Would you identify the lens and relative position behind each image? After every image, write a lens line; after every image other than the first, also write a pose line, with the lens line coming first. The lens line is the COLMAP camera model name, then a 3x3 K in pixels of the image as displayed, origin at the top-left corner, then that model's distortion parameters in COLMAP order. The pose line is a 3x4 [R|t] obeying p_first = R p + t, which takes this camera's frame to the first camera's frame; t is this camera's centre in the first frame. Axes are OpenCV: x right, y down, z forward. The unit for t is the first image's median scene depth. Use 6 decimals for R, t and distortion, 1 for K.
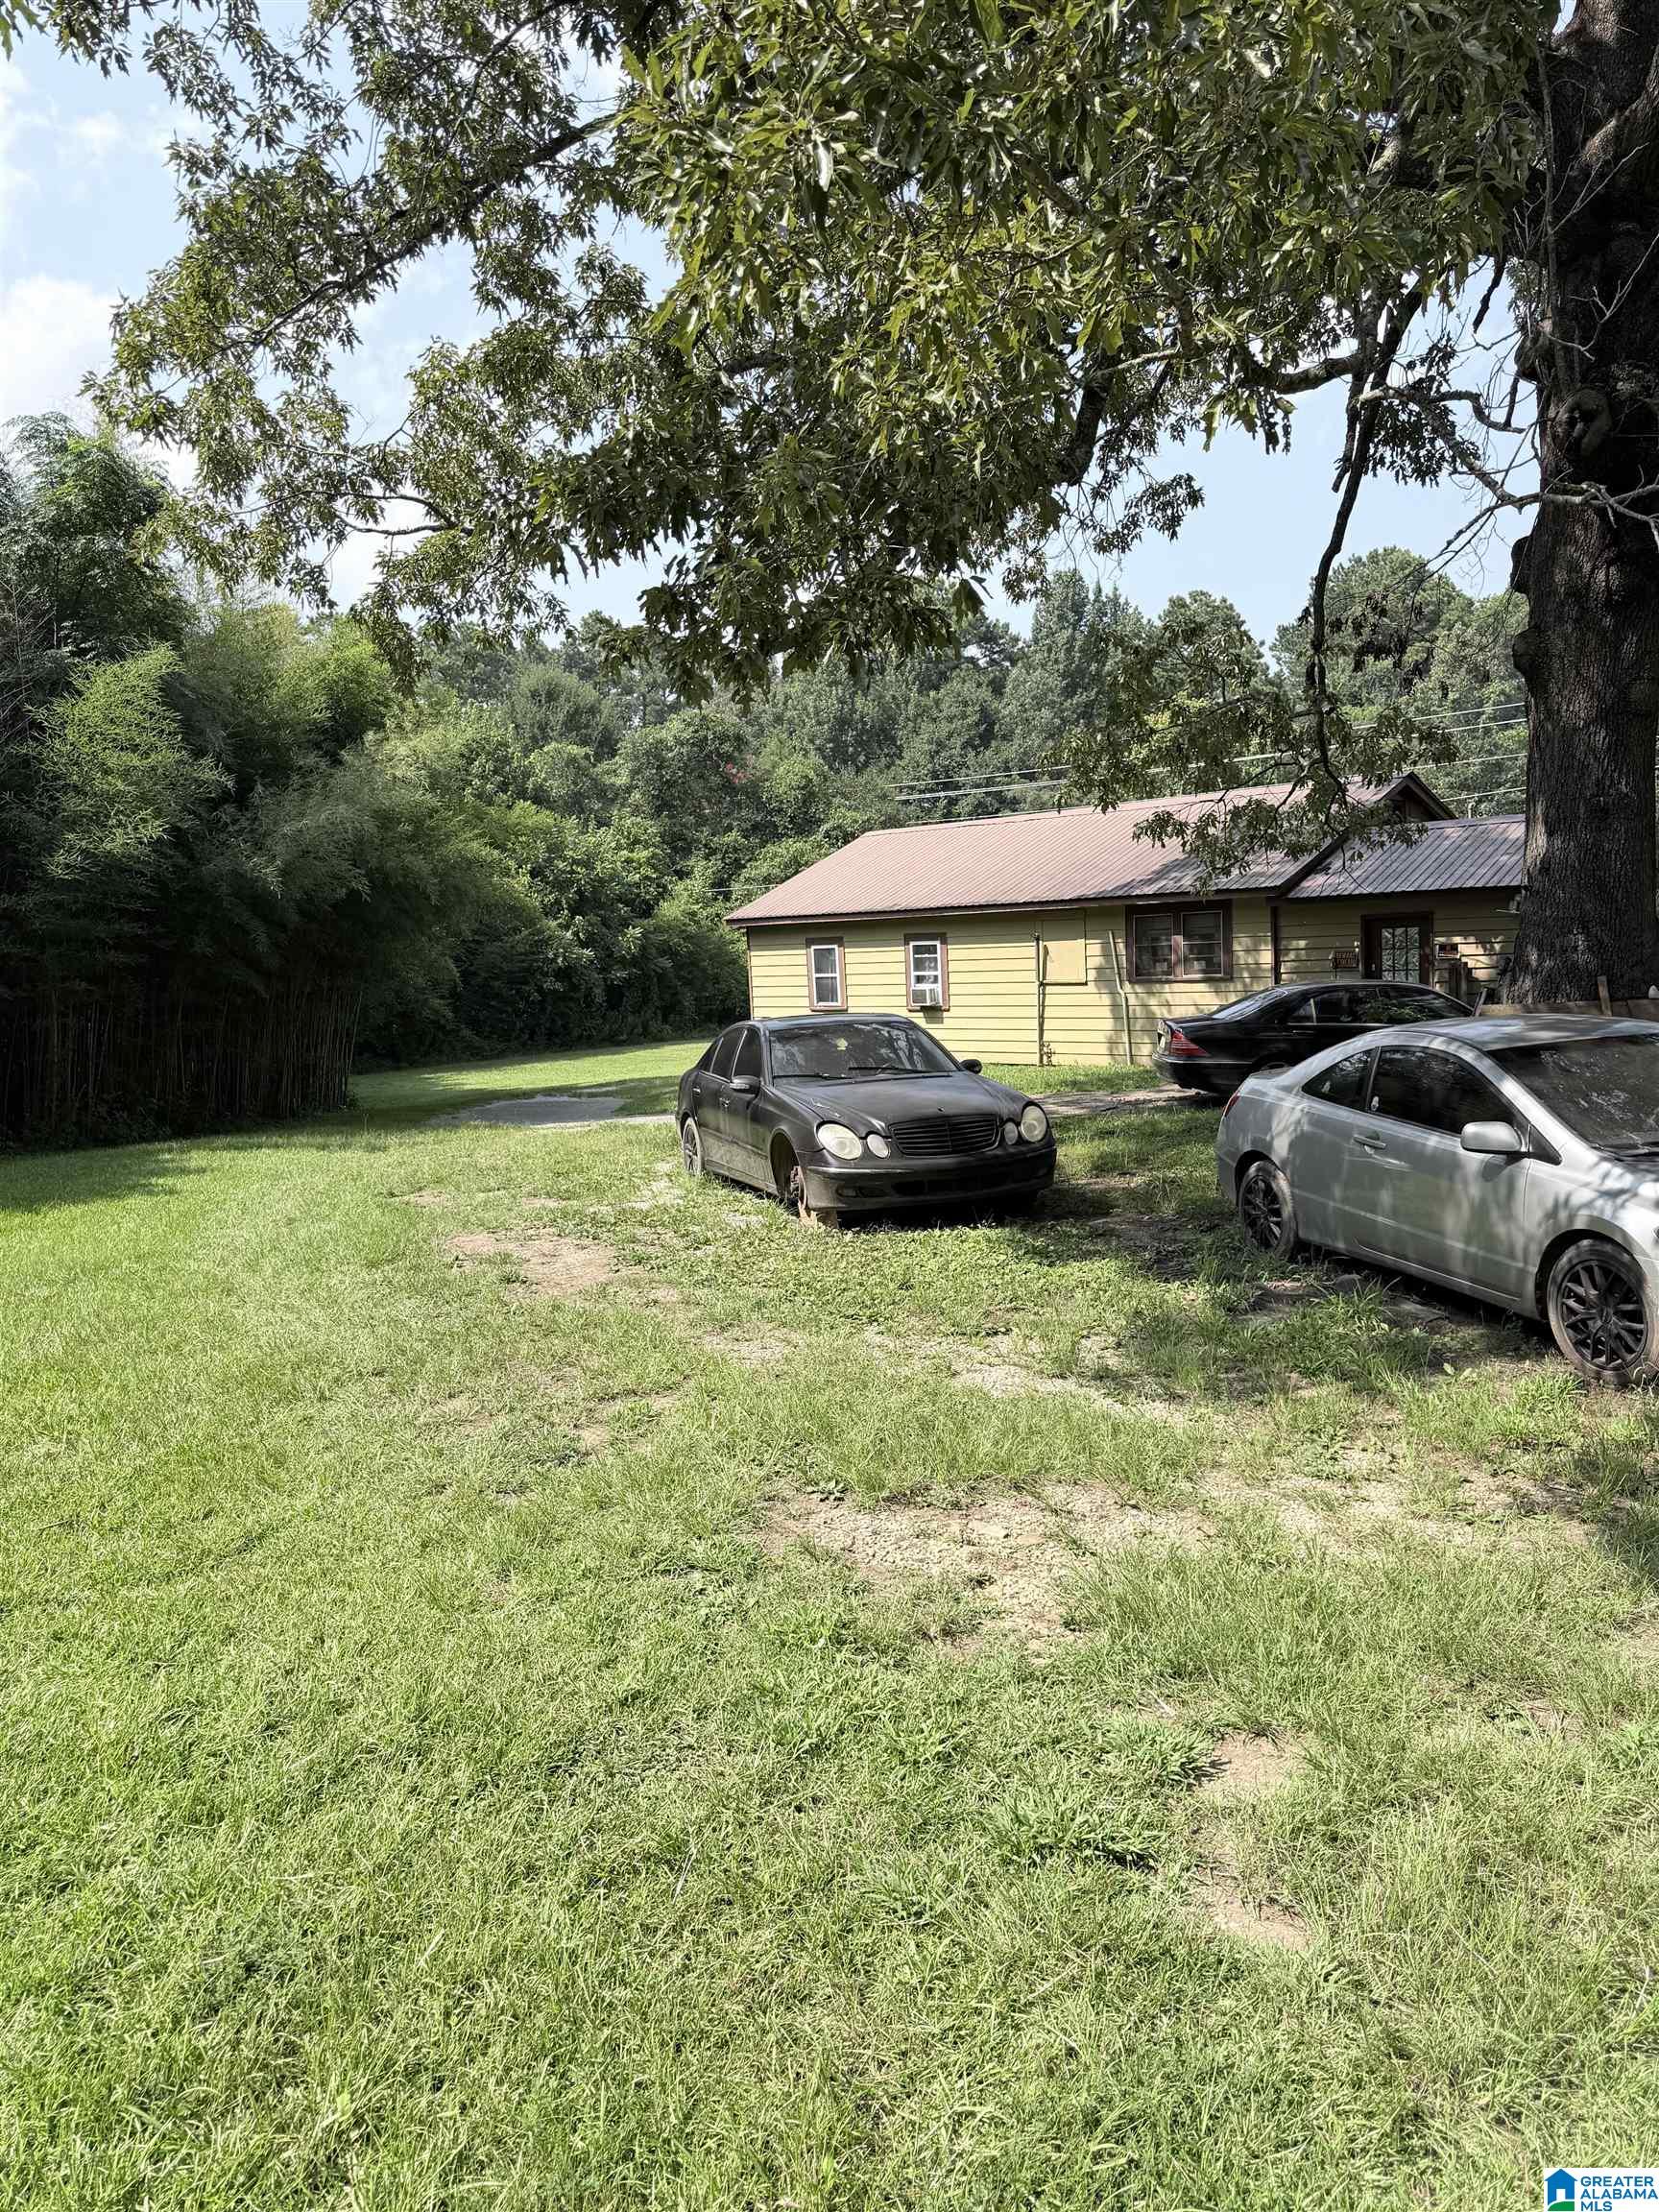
lens RADIAL K [[1578.6, 0, 834.9], [0, 1578.6, 1112.7], [0, 0, 1]] dist [0.026684, -0.006442]
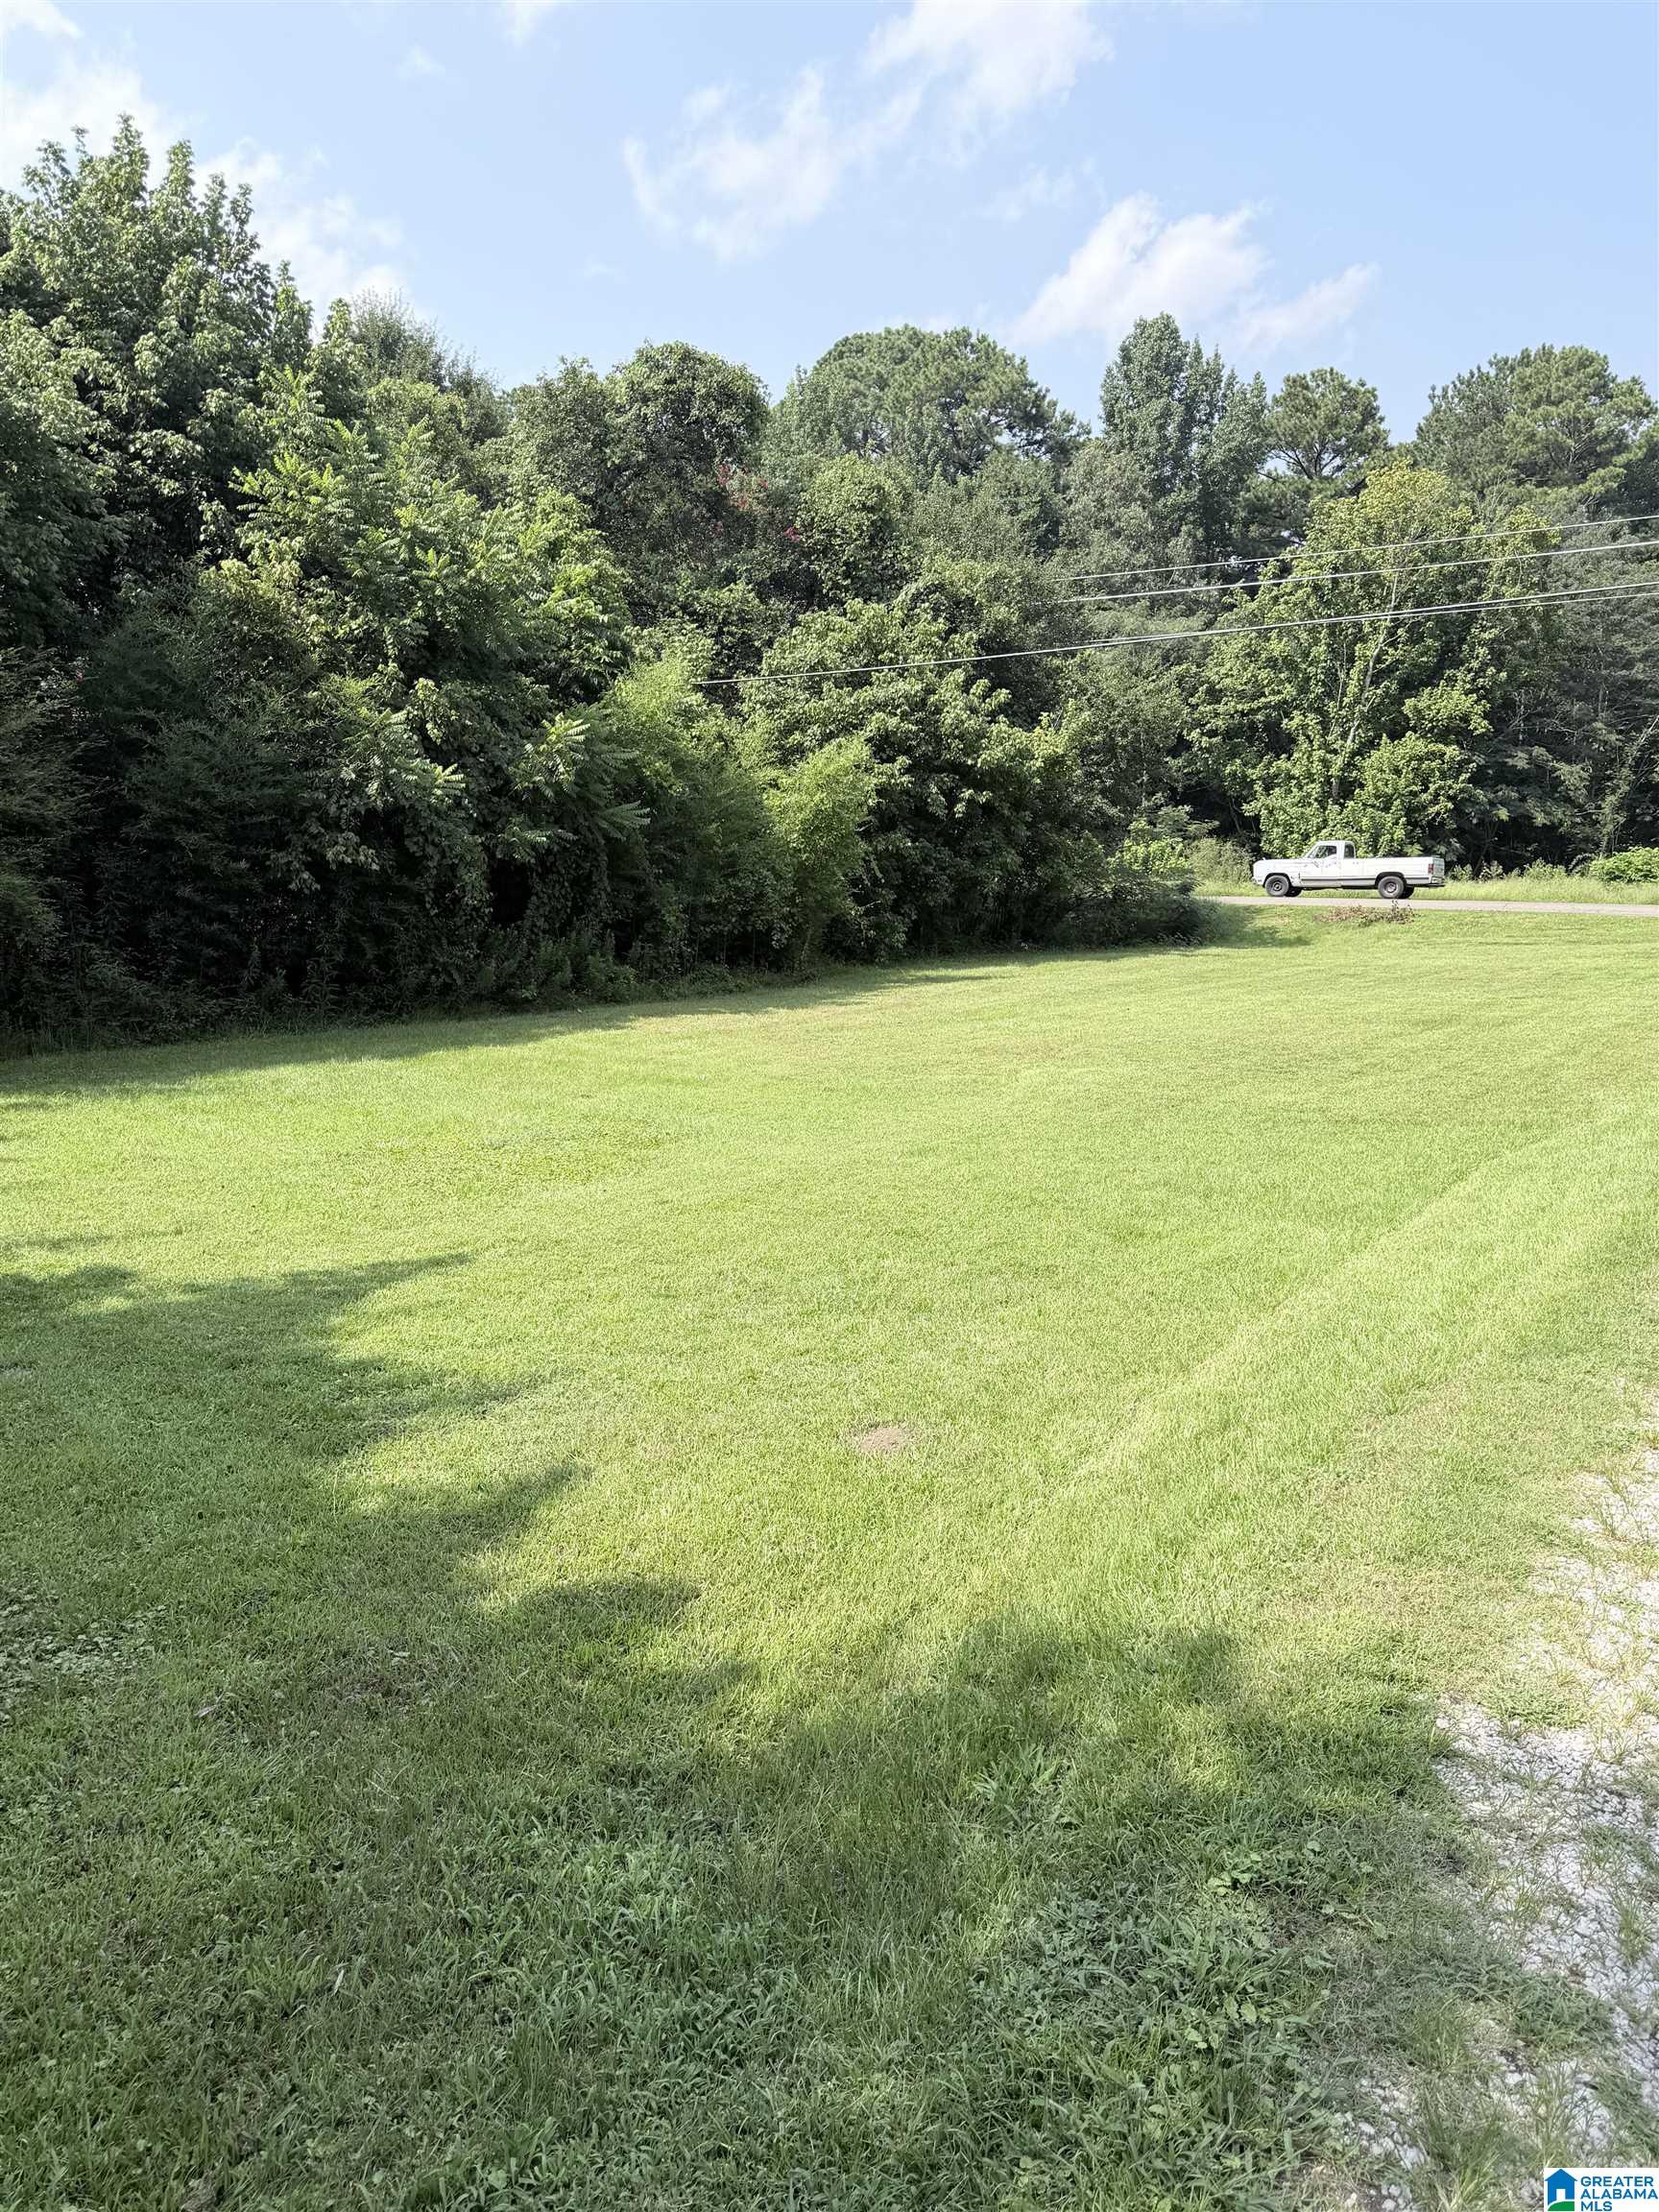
lens RADIAL K [[1578.6, 0, 823.9], [0, 1578.6, 1108.5], [0, 0, 1]] dist [0.026684, -0.006442]
pose [[0.995404, 0.038522, 0.087681, -0.188252], [-0.042643, 0.998048, 0.045620, -0.080119], [-0.085752, -0.049150, 0.995103, 1.191698]]
